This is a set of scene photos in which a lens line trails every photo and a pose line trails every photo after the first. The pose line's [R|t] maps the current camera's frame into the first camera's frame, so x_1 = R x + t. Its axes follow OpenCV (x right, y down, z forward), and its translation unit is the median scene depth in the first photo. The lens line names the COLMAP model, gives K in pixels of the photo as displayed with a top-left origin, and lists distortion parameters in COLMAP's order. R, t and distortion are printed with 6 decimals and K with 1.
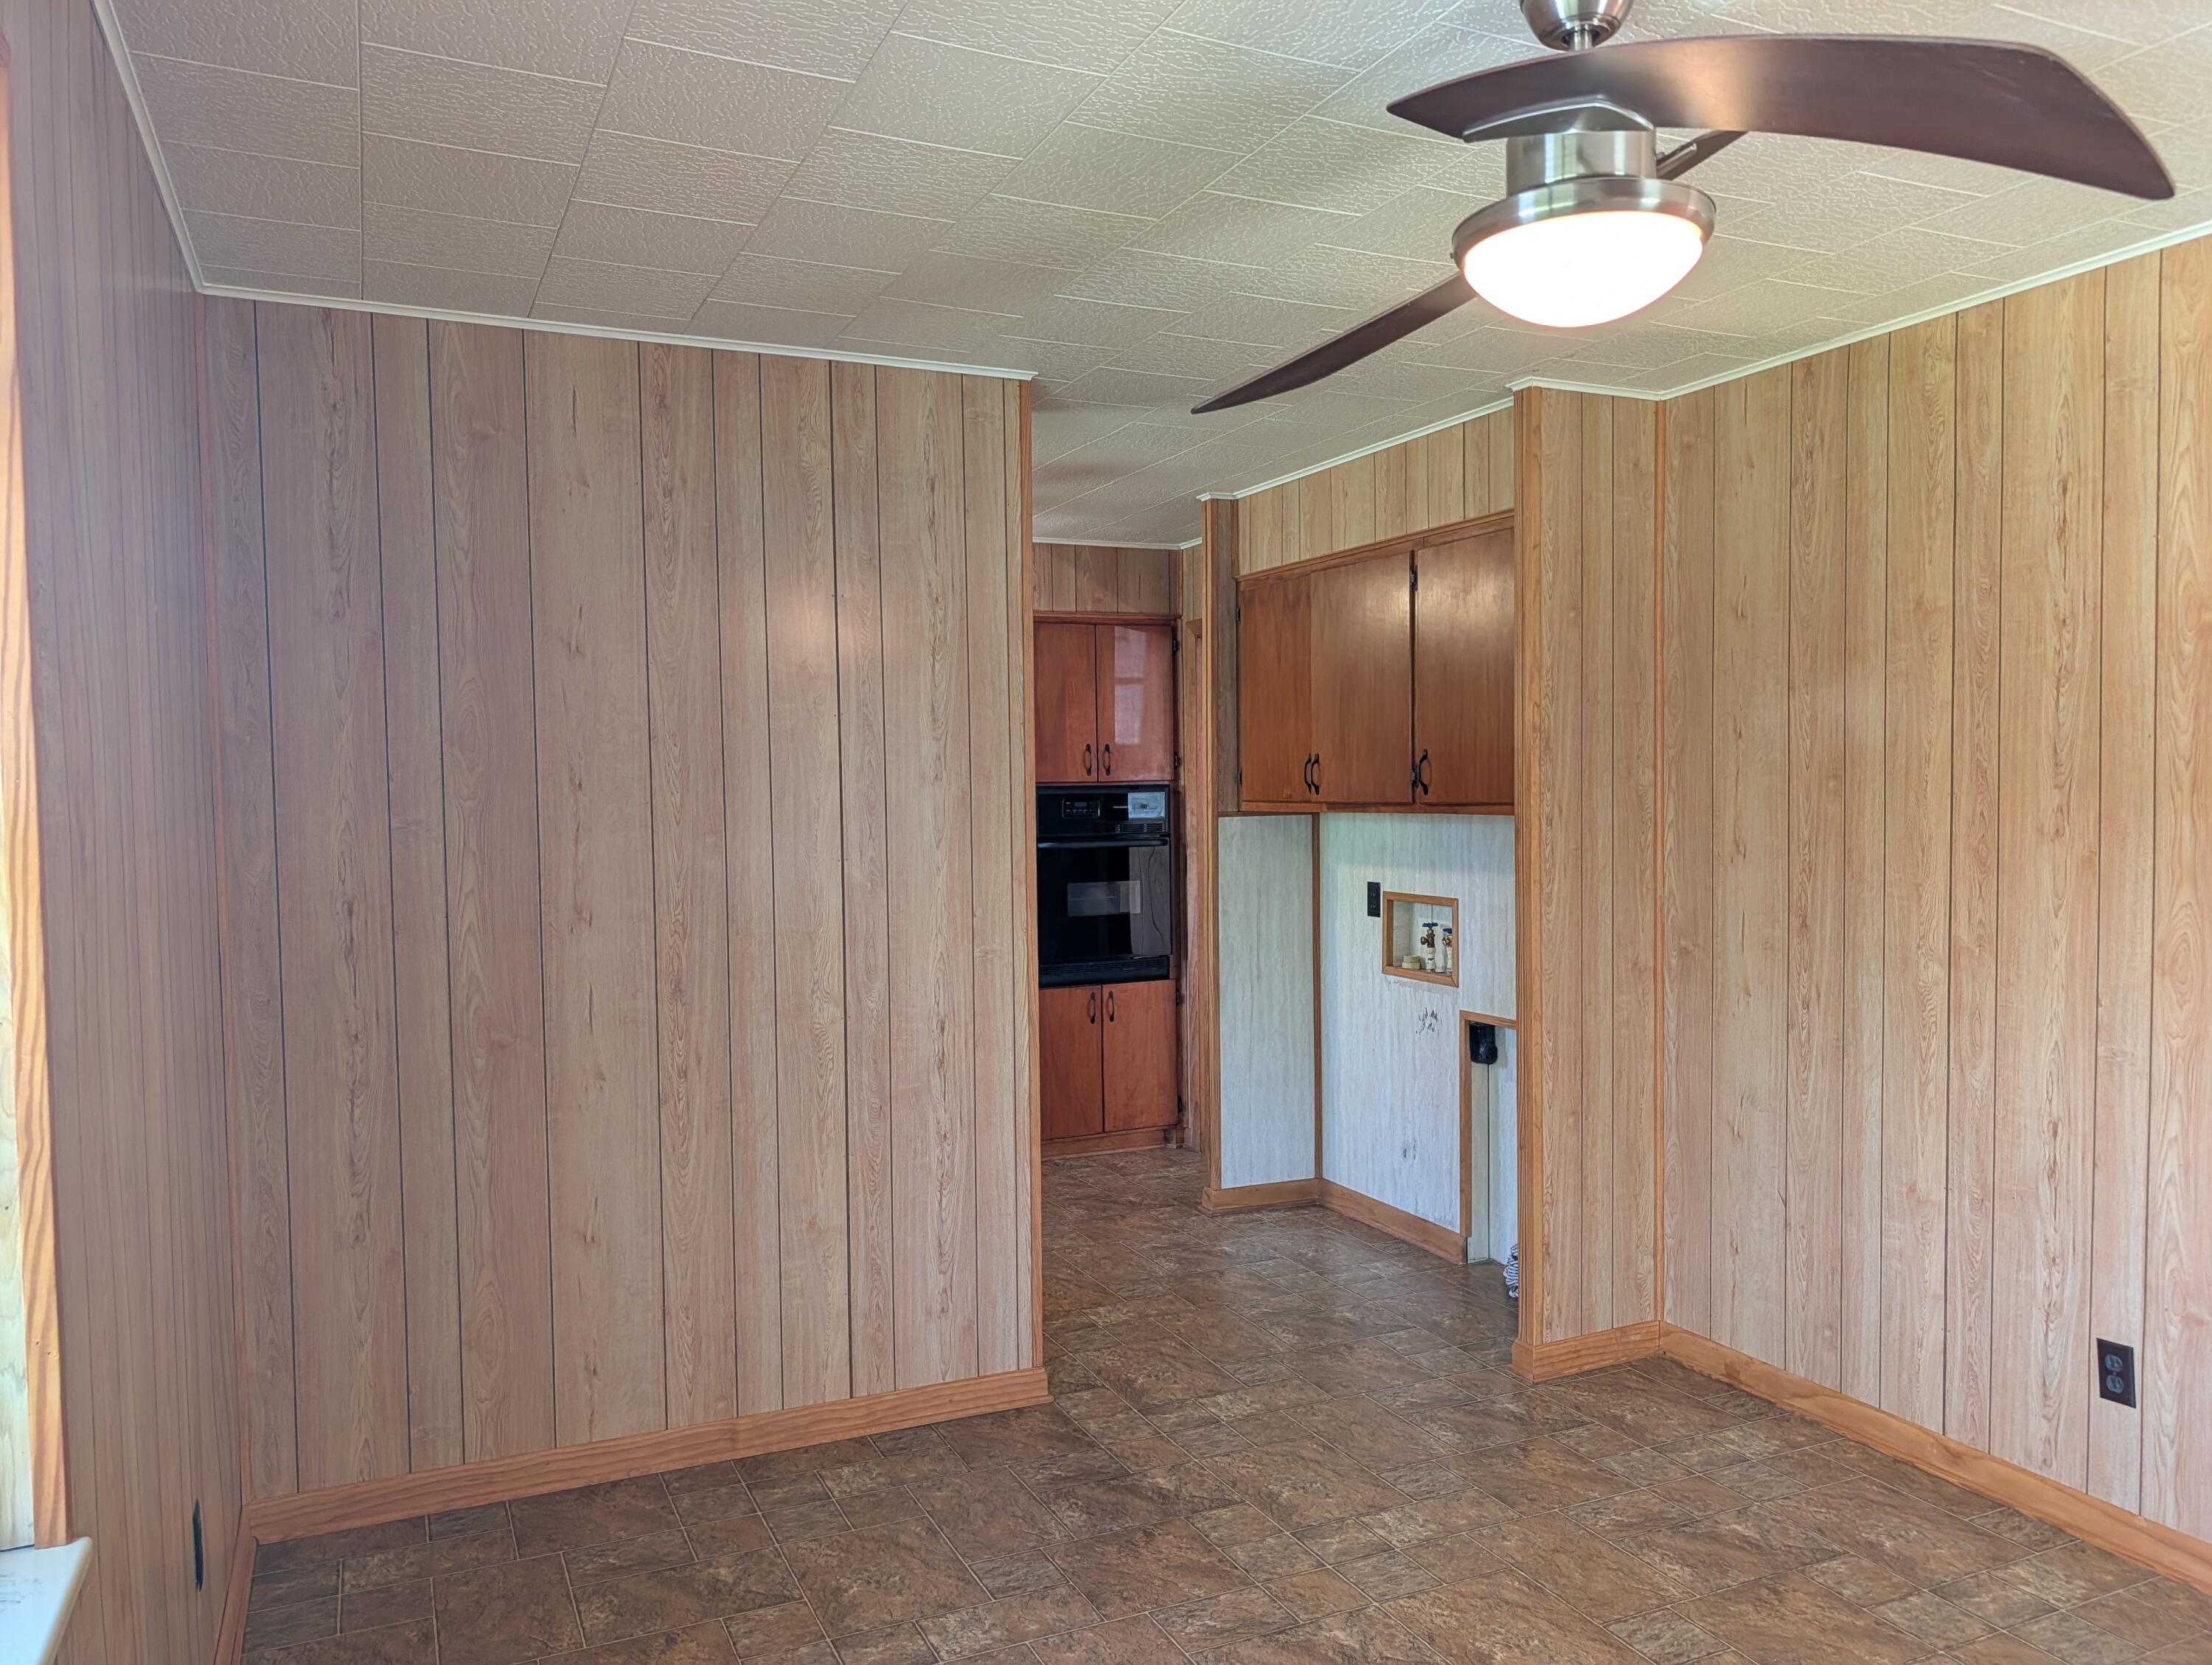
lens RADIAL K [[1574.3, 0, 1050.0], [0, 1574.3, 836.3], [0, 0, 1]] dist [0.007241, -0.074995]
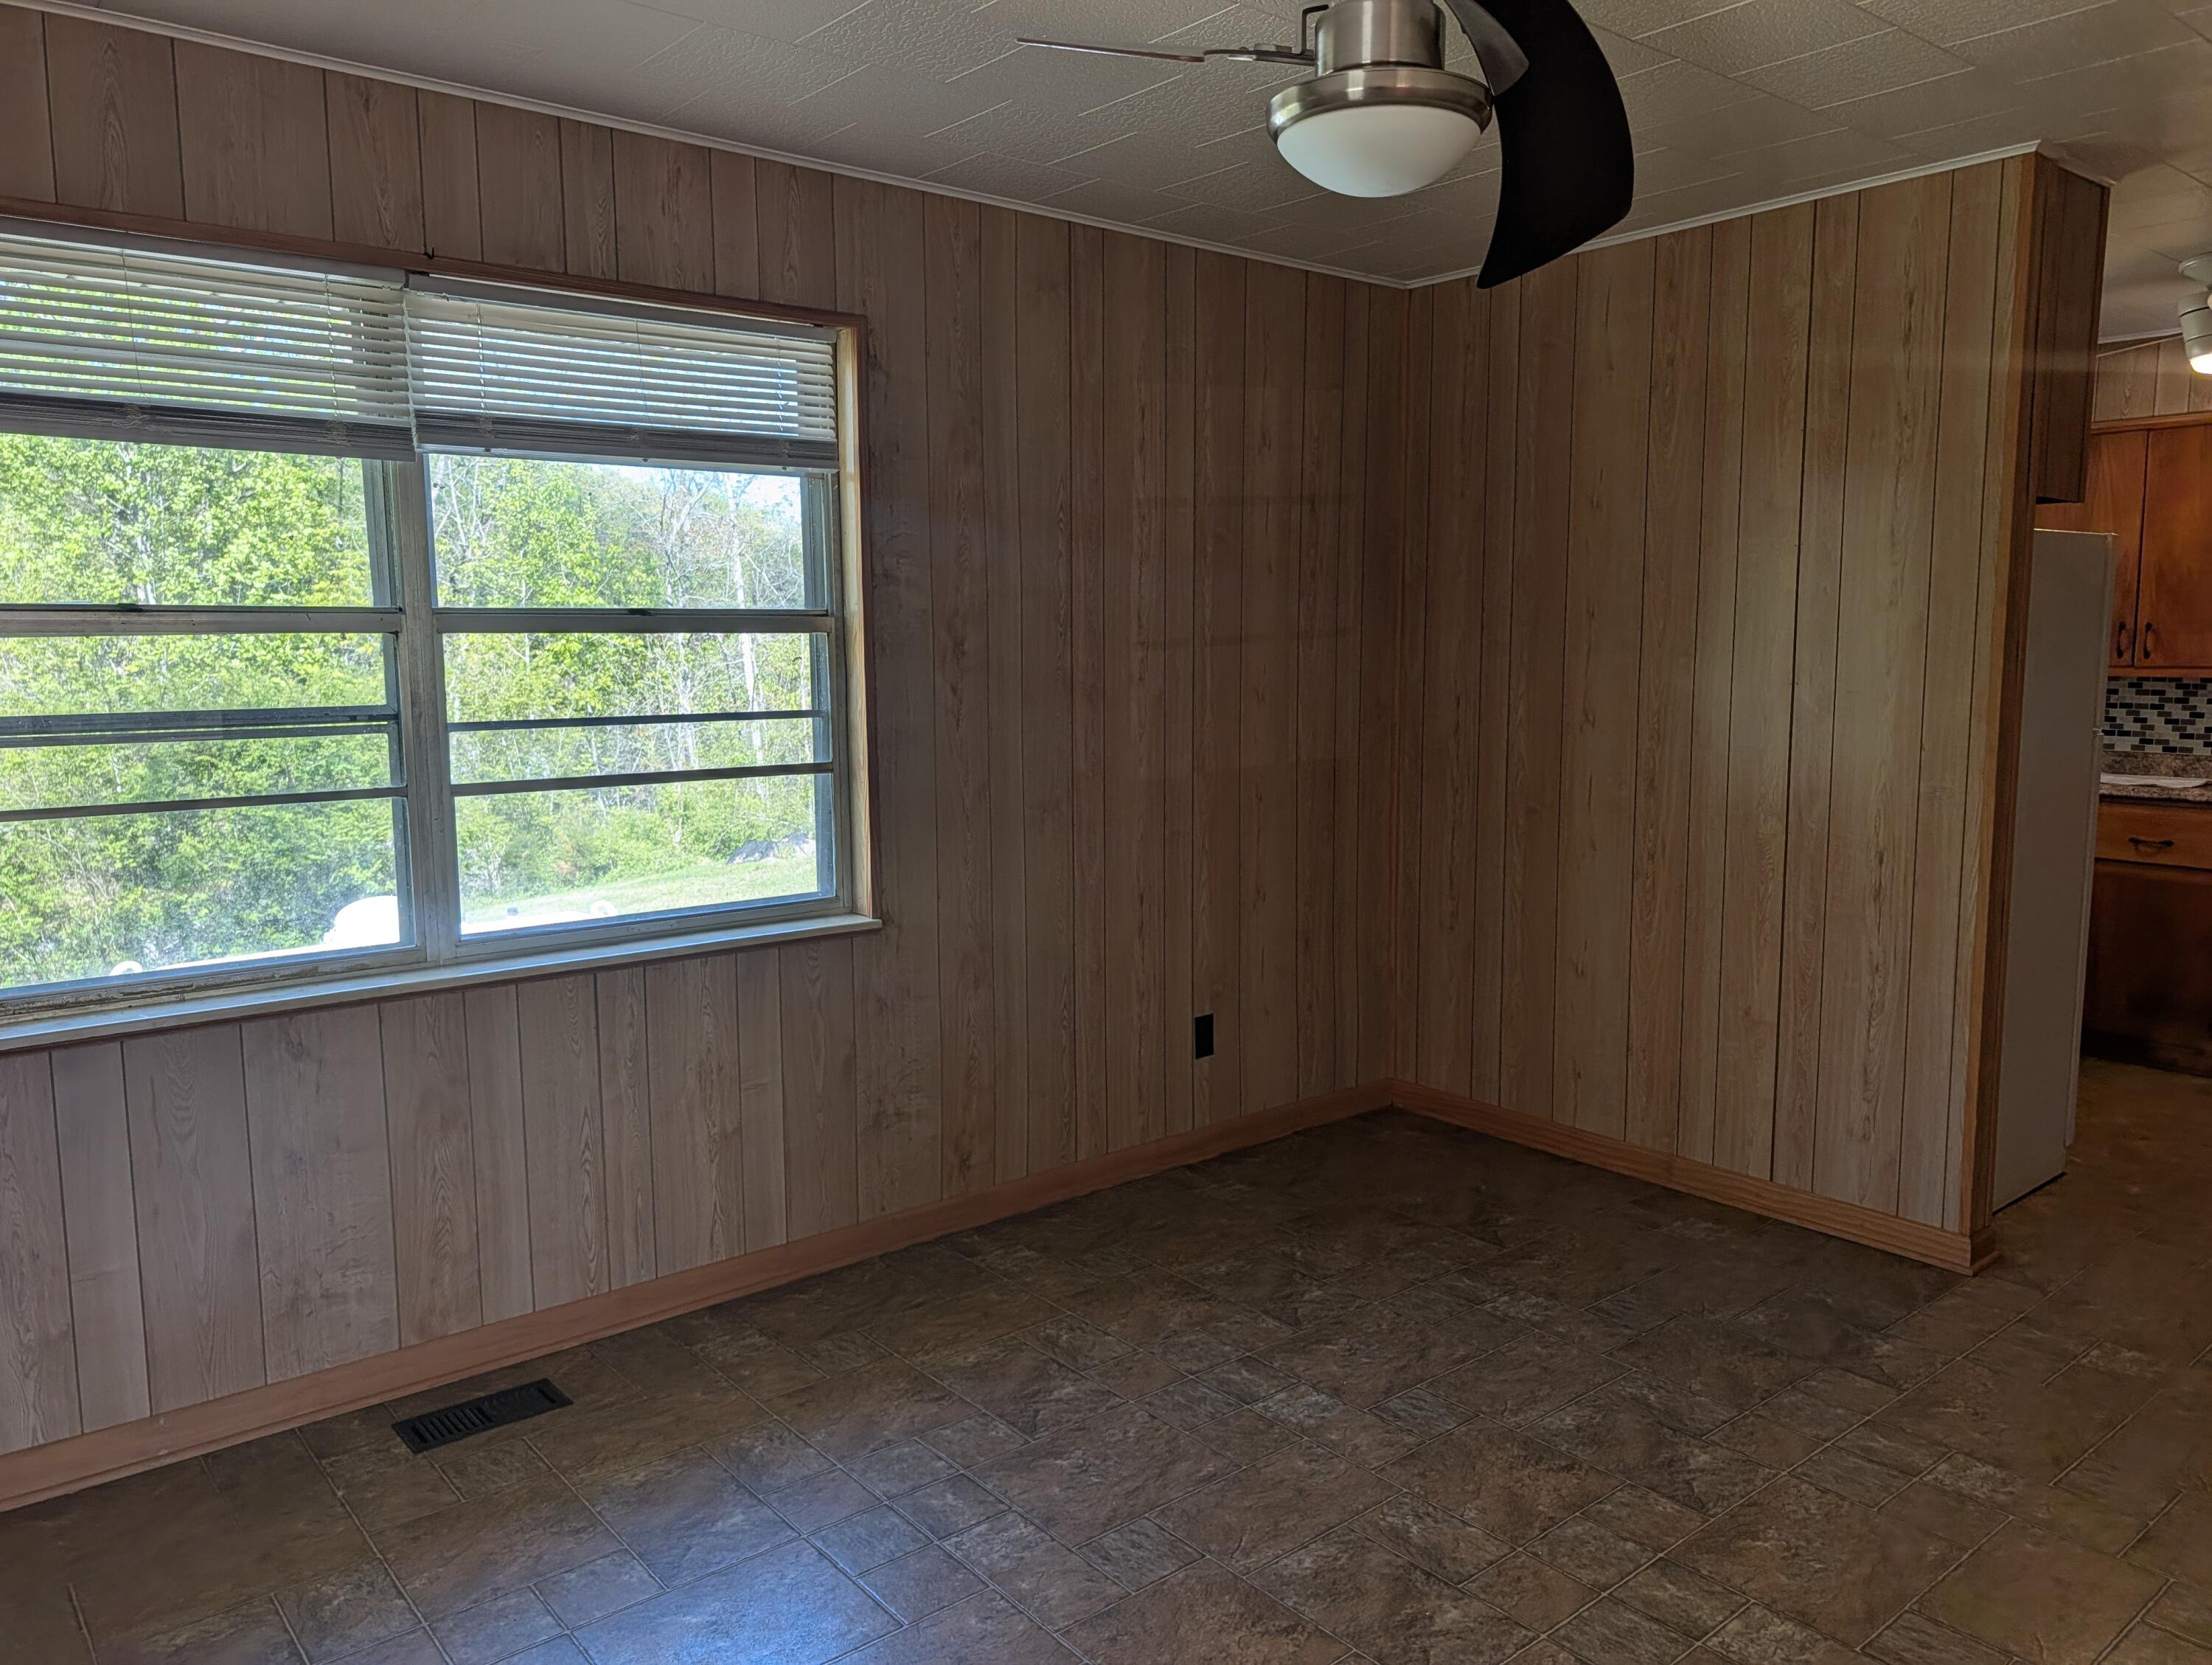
lens RADIAL K [[1542.1, 0, 1146.4], [0, 1542.1, 829.9], [0, 0, 1]] dist [0.004190, -0.080775]
pose [[0.276696, 0.129574, -0.952182, 0.768023], [-0.024726, 0.991500, 0.127739, -0.009391], [0.960639, -0.011801, 0.277547, 0.305342]]
